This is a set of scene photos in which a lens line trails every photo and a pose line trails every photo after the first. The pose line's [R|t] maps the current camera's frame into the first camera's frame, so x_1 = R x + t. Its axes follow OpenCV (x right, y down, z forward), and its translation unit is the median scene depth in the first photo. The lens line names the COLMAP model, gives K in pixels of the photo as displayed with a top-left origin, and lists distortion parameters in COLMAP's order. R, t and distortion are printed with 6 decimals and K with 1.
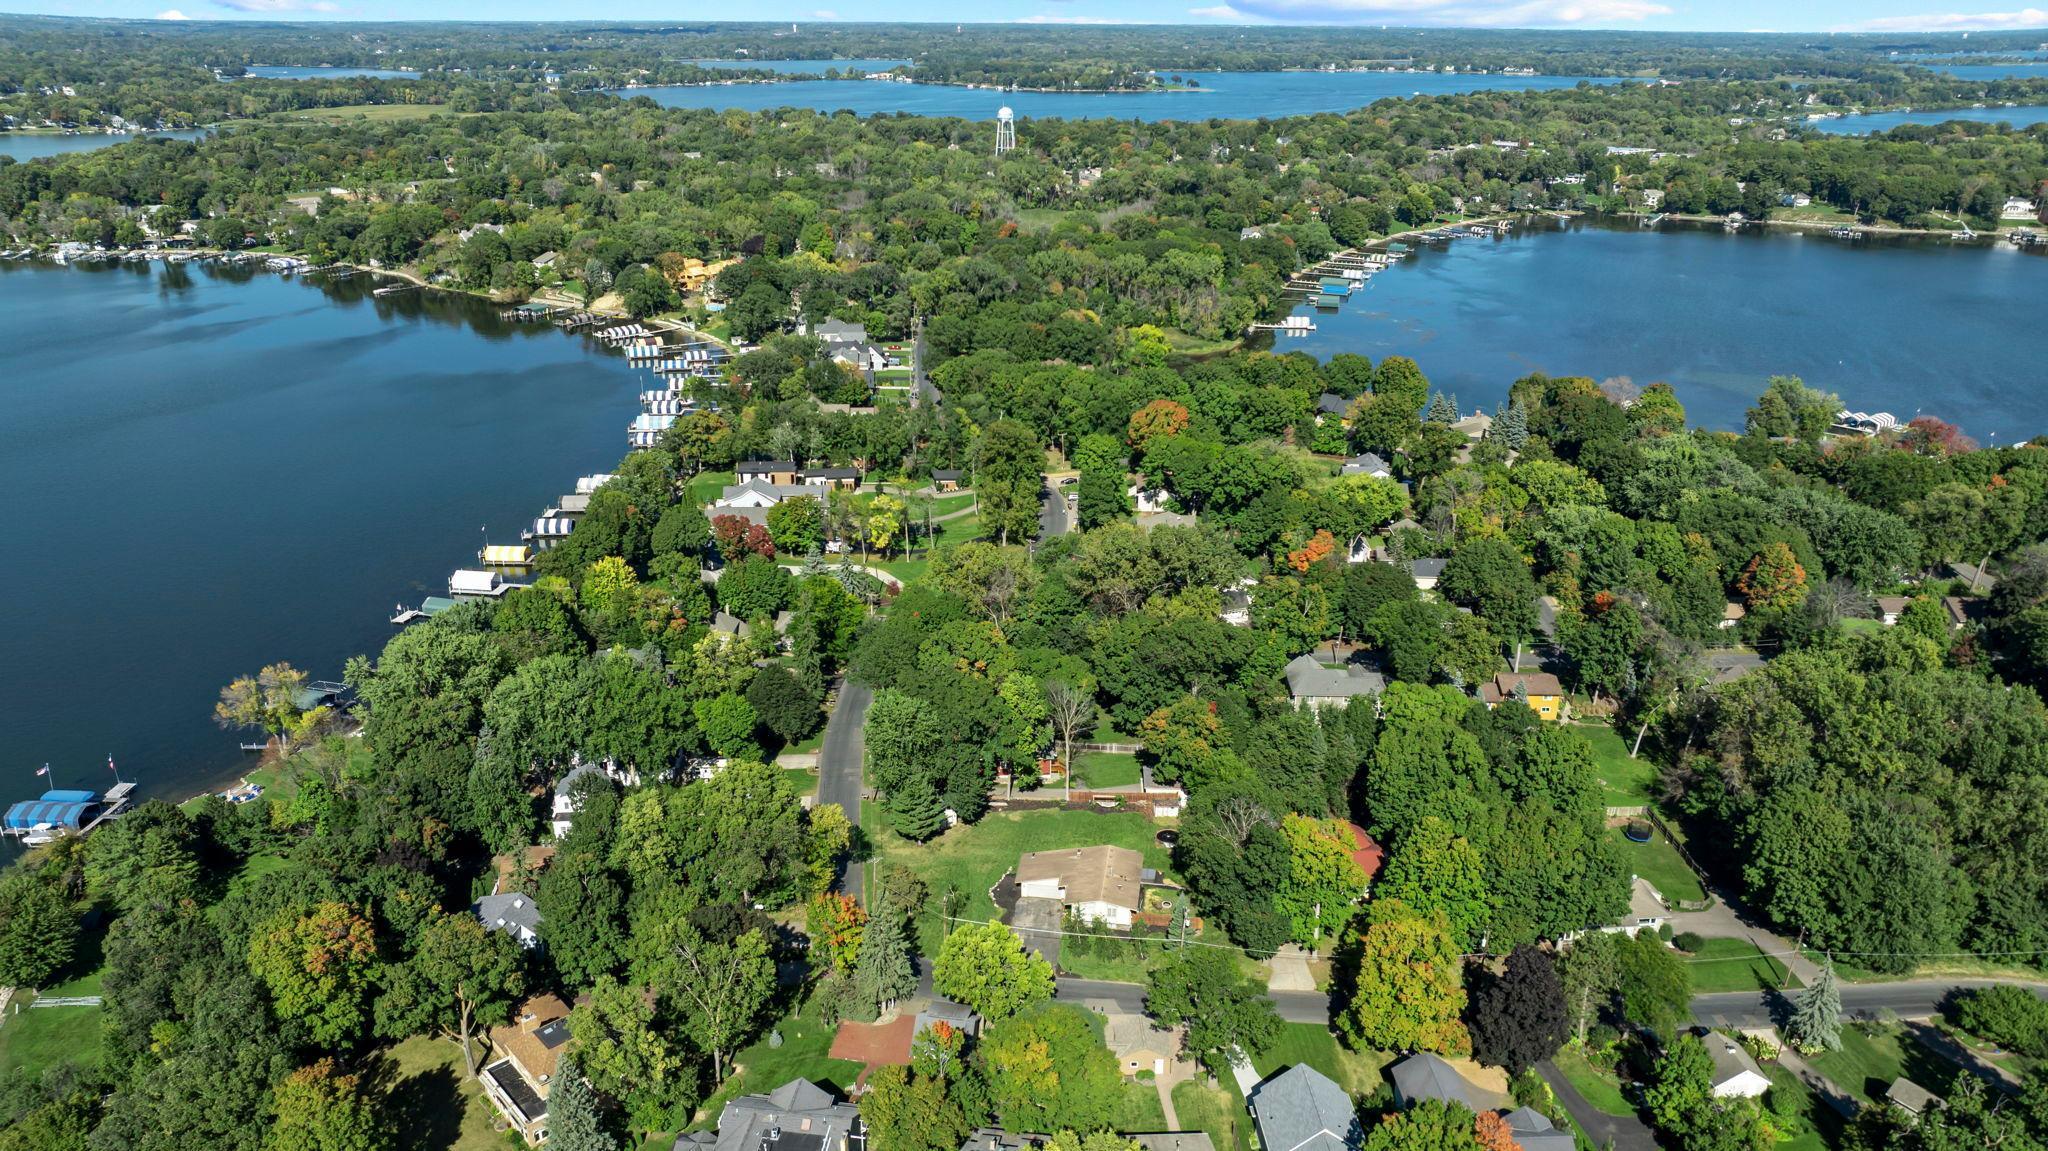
lens RADIAL K [[1453.1, 0, 1024.0], [0, 1453.1, 575.5], [0, 0, 1]] dist [-0.049978, 0.060256]
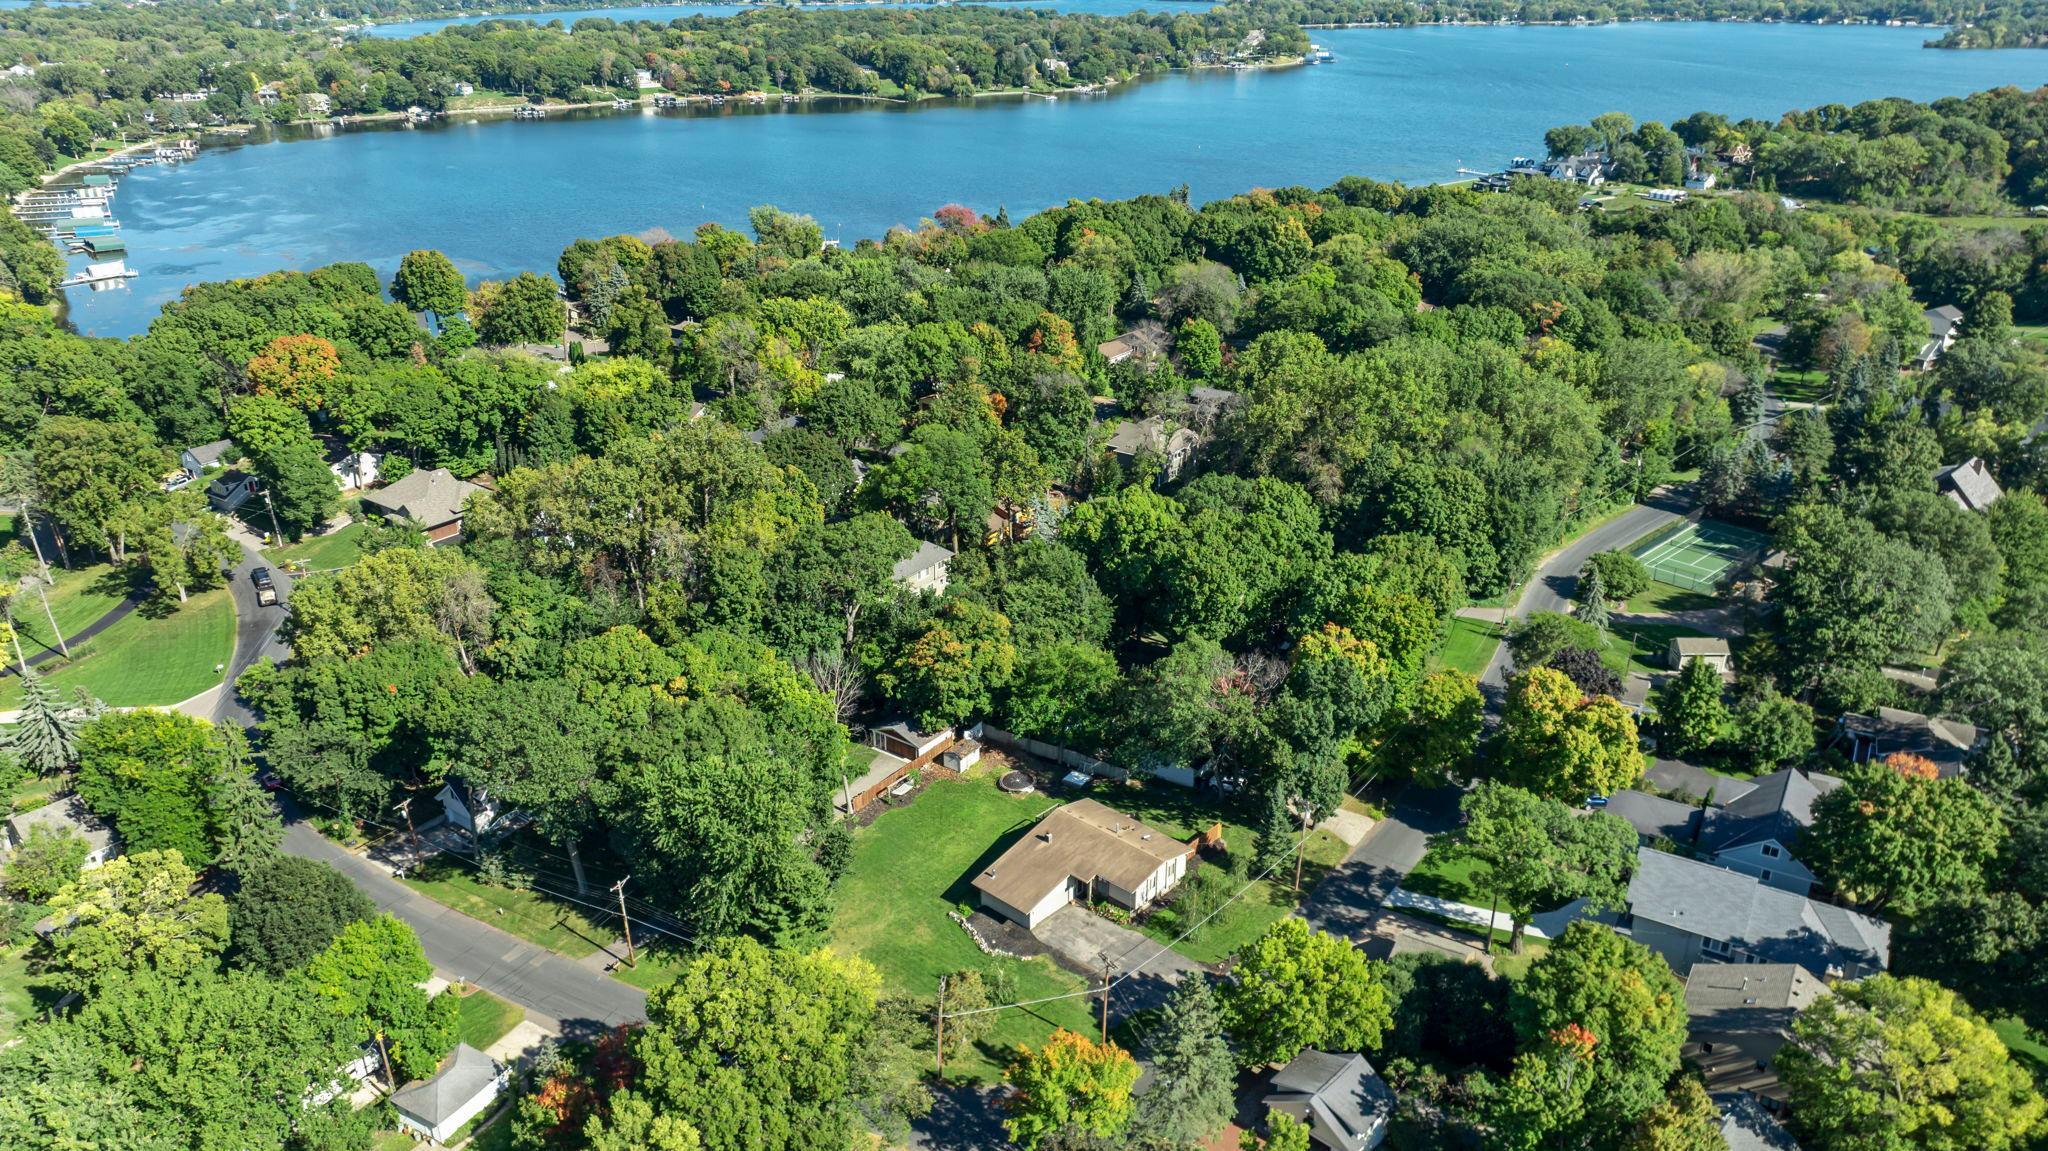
lens RADIAL K [[1444.4, 0, 1029.9], [0, 1444.4, 581.0], [0, 0, 1]] dist [-0.025854, -0.000427]
pose [[0.570580, -0.335802, 0.749450, -0.098874], [0.301529, 0.934505, 0.189155, -0.013091], [-0.763884, 0.118053, 0.634464, 0.118378]]
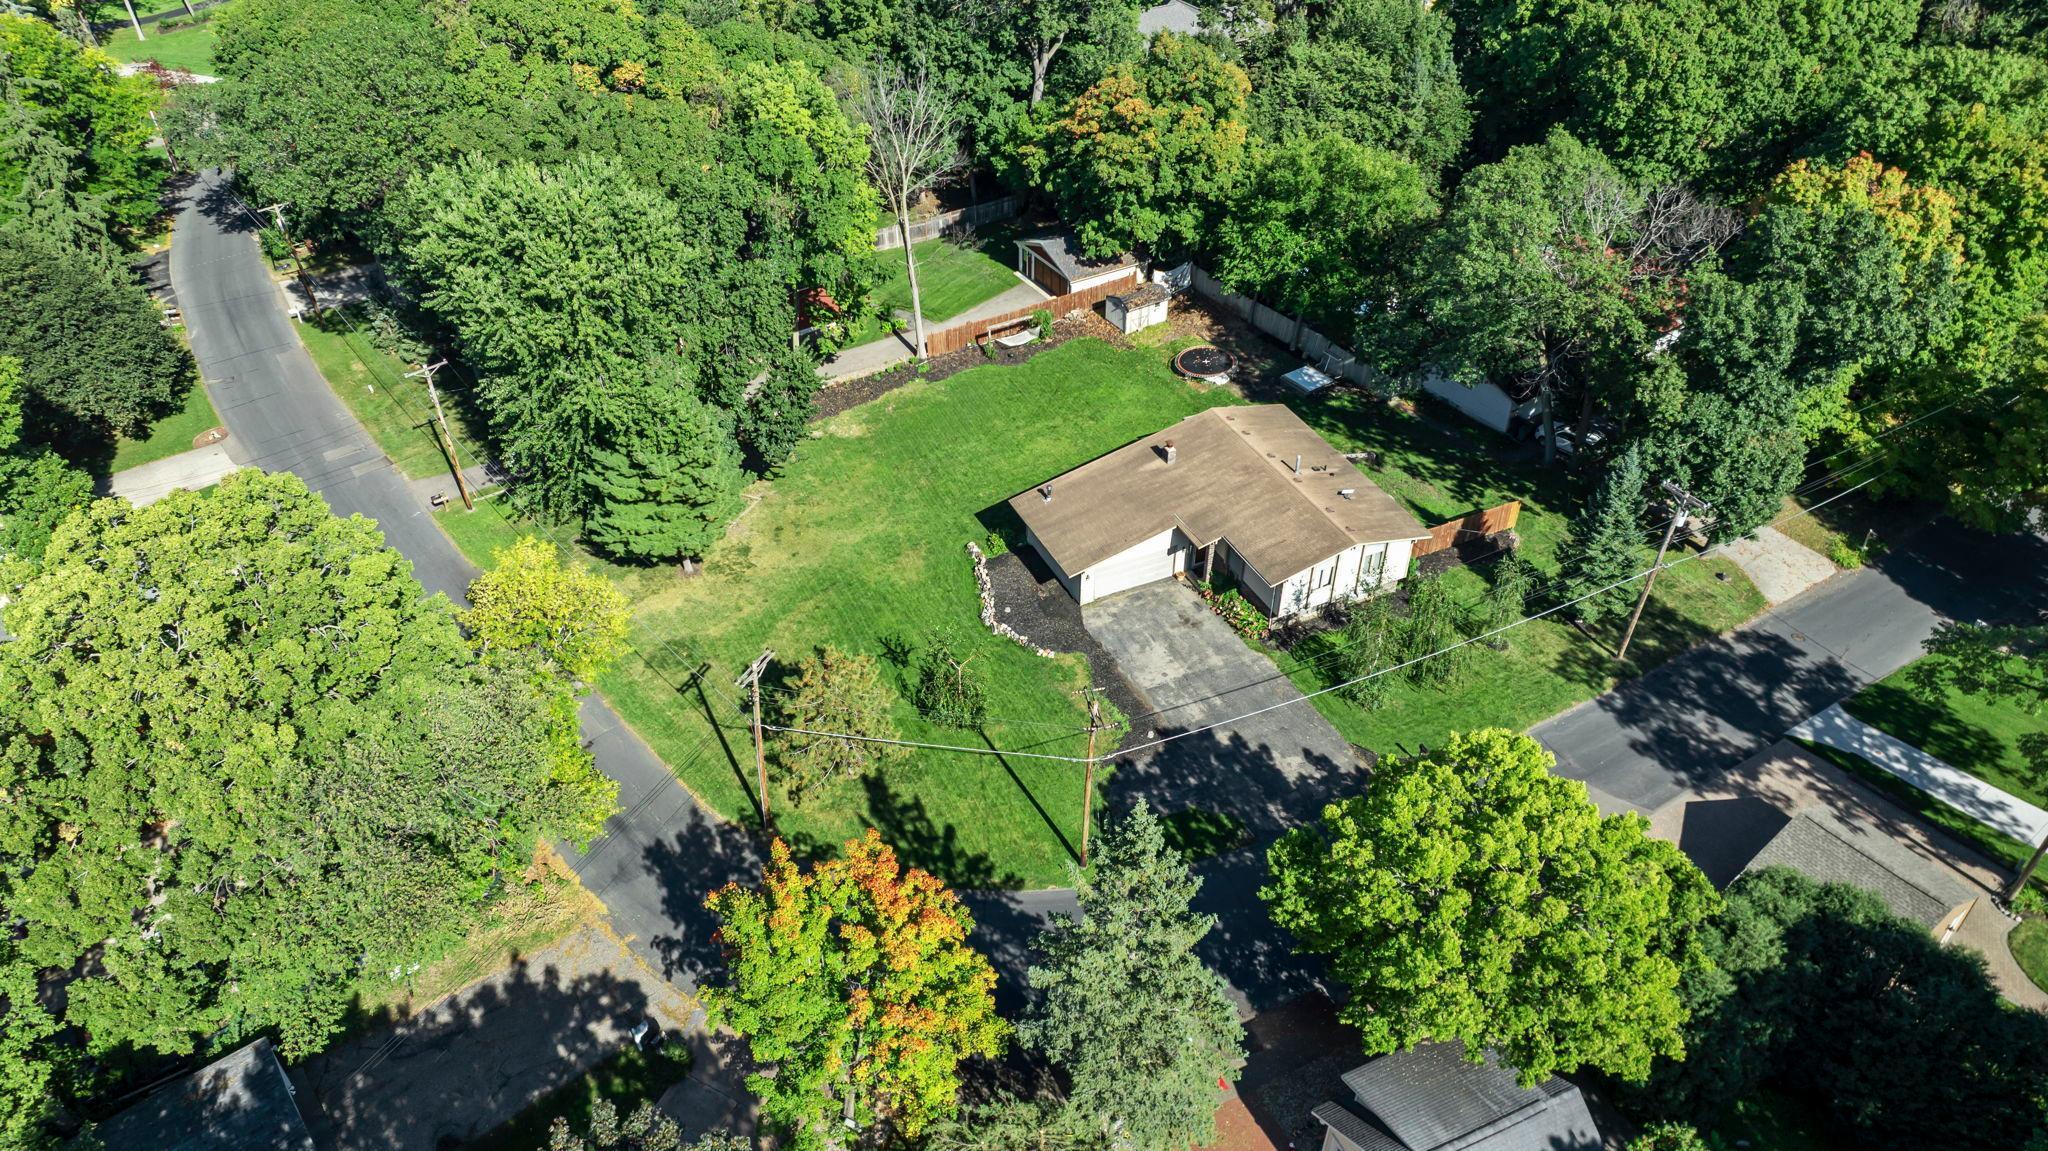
lens RADIAL K [[1442.7, 0, 1032.2], [0, 1442.7, 580.5], [0, 0, 1]] dist [-0.009339, -0.000875]
pose [[0.835147, -0.343482, 0.429592, -0.036954], [0.199506, 0.917020, 0.345358, 0.018336], [-0.512568, -0.202718, 0.834373, 0.150331]]
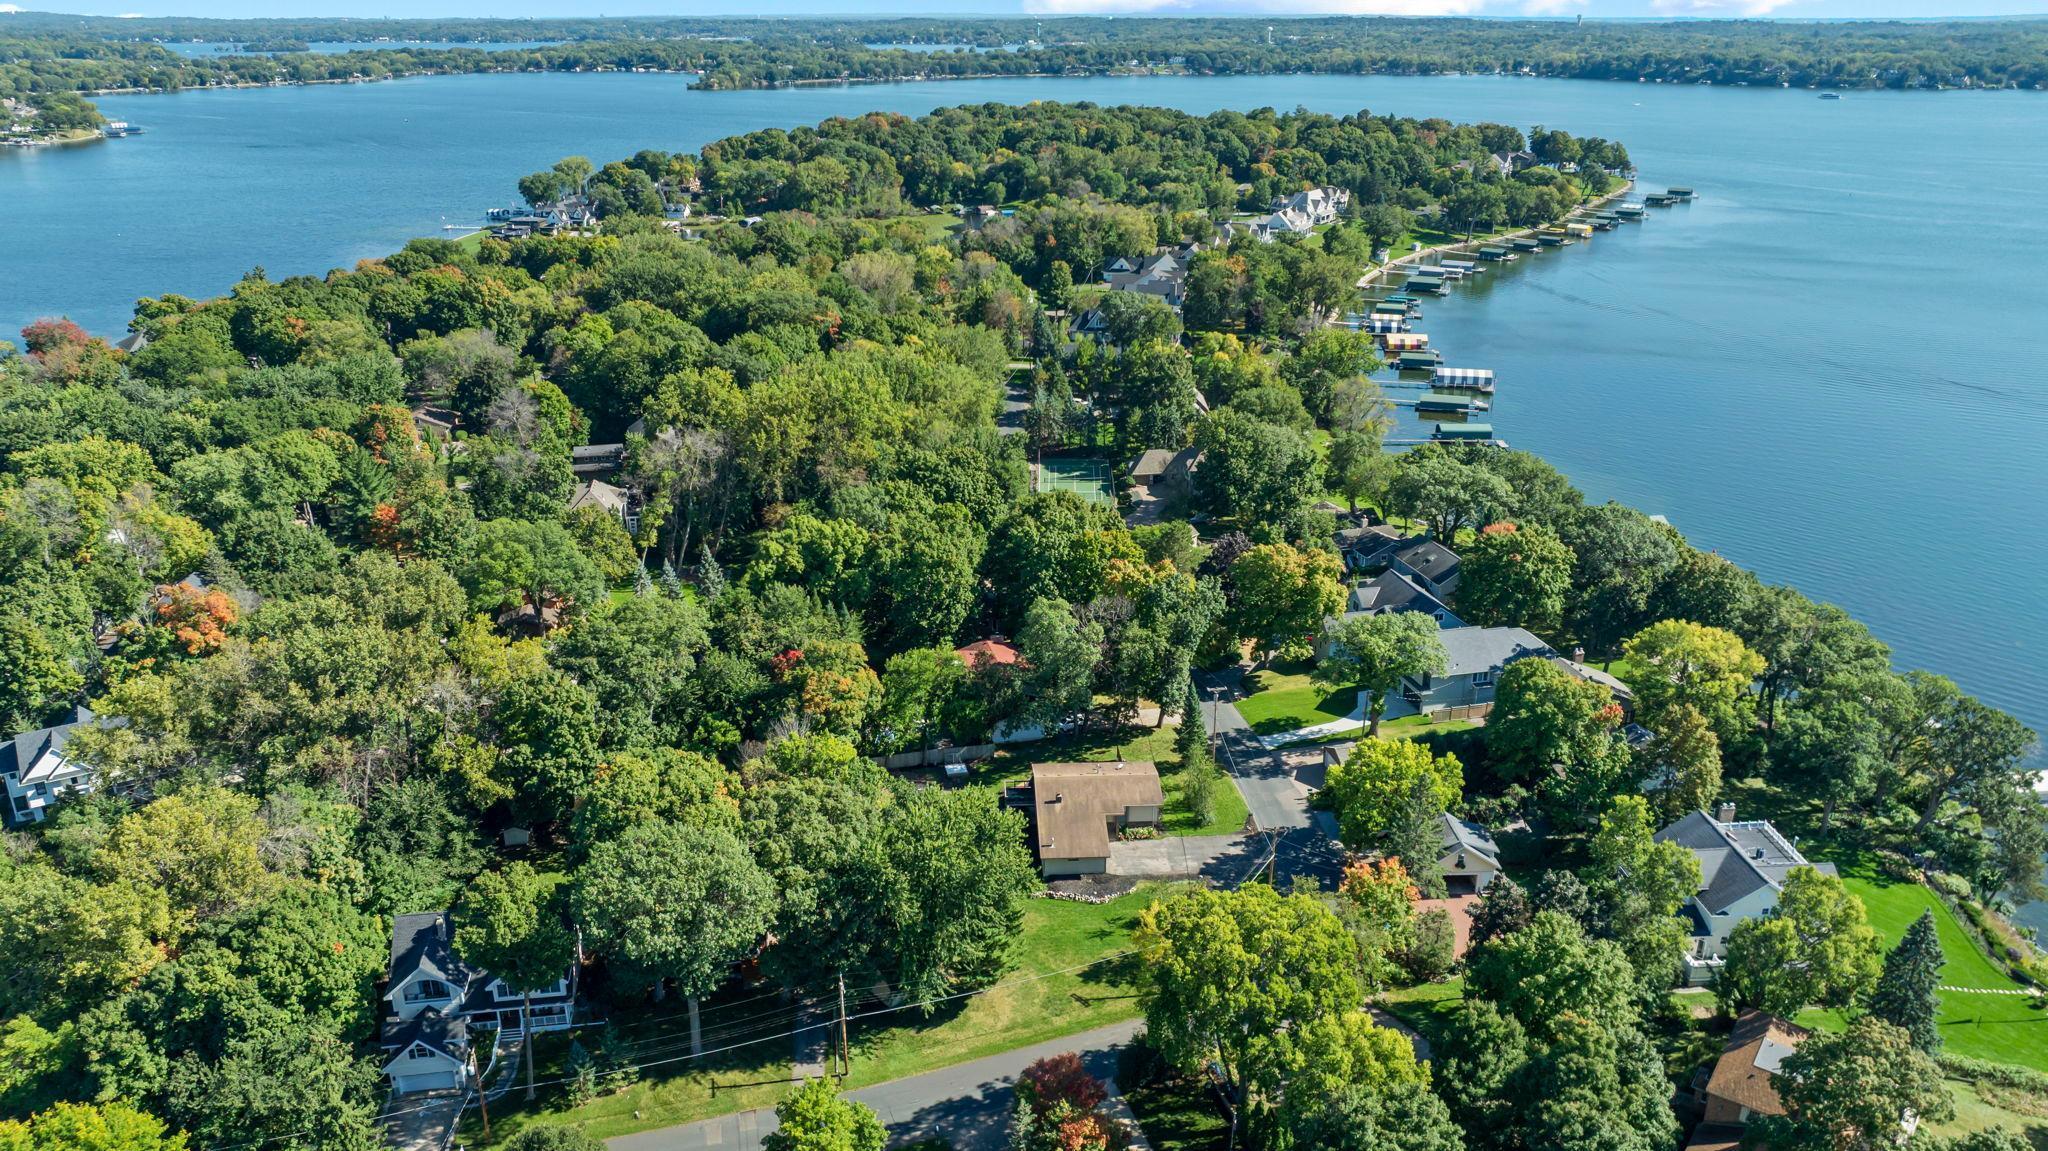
lens RADIAL K [[1453.1, 0, 1024.0], [0, 1453.1, 575.5], [0, 0, 1]] dist [-0.049978, 0.060256]
pose [[-0.188441, -0.364084, 0.912103, -0.136051], [0.352331, 0.841854, 0.408834, -0.050577], [-0.916708, 0.398403, -0.030361, 0.216128]]
